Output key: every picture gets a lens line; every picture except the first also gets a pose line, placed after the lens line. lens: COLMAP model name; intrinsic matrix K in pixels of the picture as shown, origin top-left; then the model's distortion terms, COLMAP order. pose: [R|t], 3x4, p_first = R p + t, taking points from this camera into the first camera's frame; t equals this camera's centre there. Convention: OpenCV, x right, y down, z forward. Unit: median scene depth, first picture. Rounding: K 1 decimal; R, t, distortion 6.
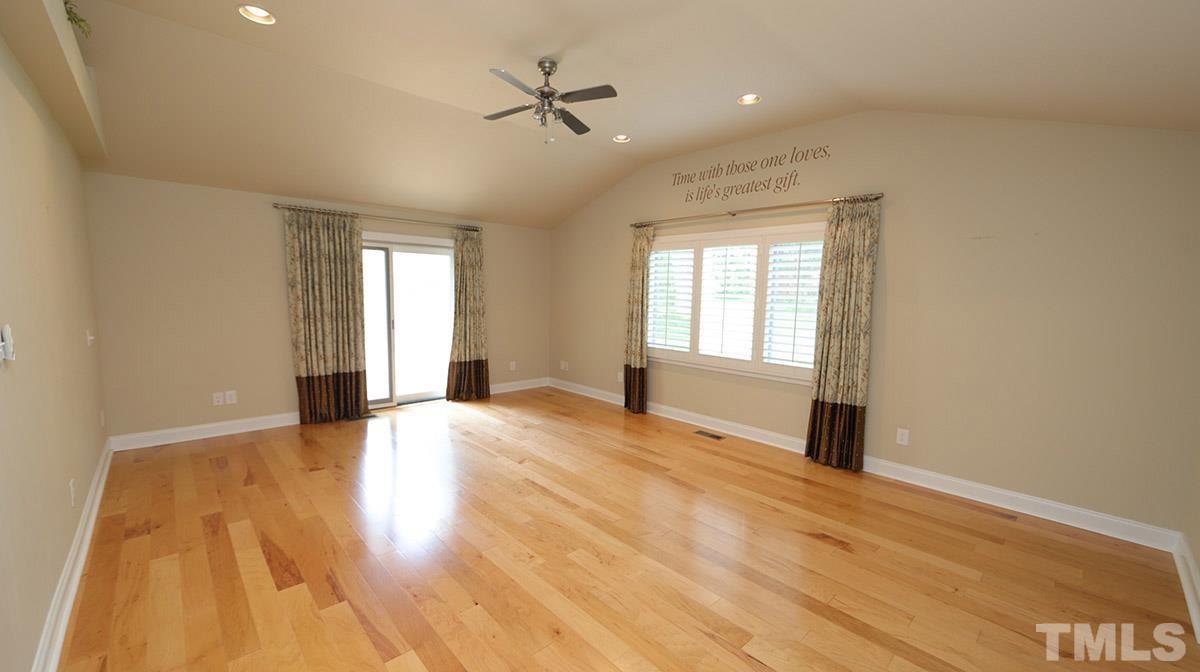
lens RADIAL K [[469.3, 0, 610.1], [0, 469.3, 341.7], [0, 0, 1]] dist [0.000550, 0.000494]
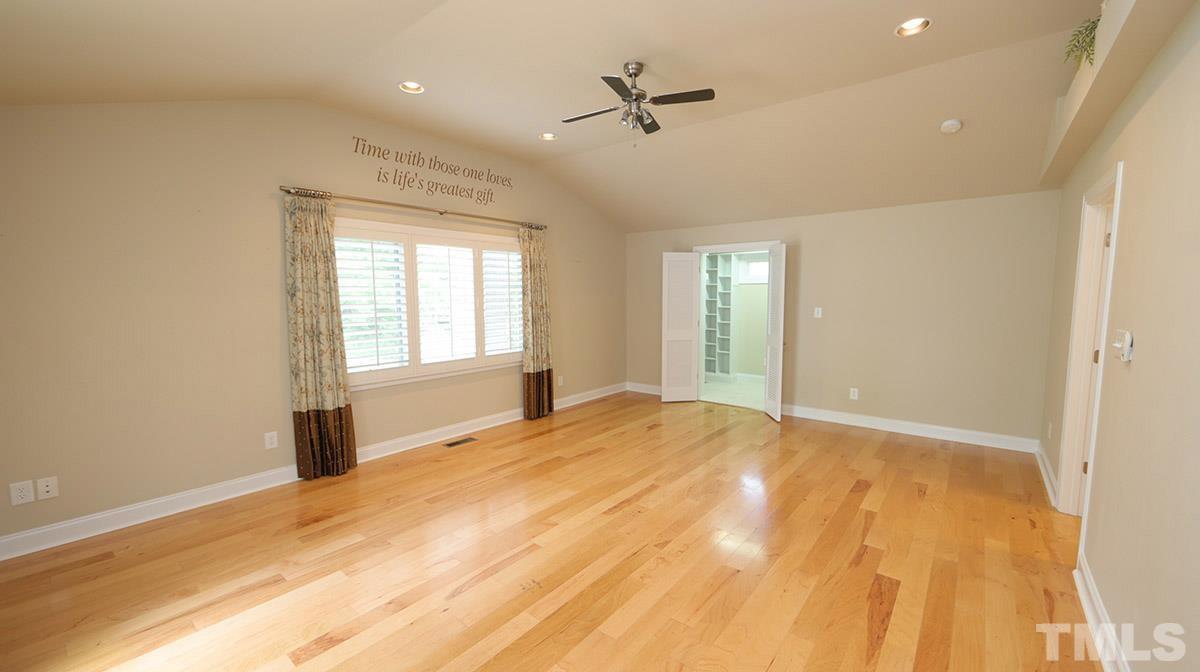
lens RADIAL K [[469.3, 0, 601.3], [0, 469.3, 337.6], [0, 0, 1]] dist [0.000550, 0.000494]
pose [[-0.128903, -0.111188, 0.985404, -0.794552], [0.106848, 0.986352, 0.125272, -0.108182], [-0.985884, 0.121436, -0.115263, 0.852760]]
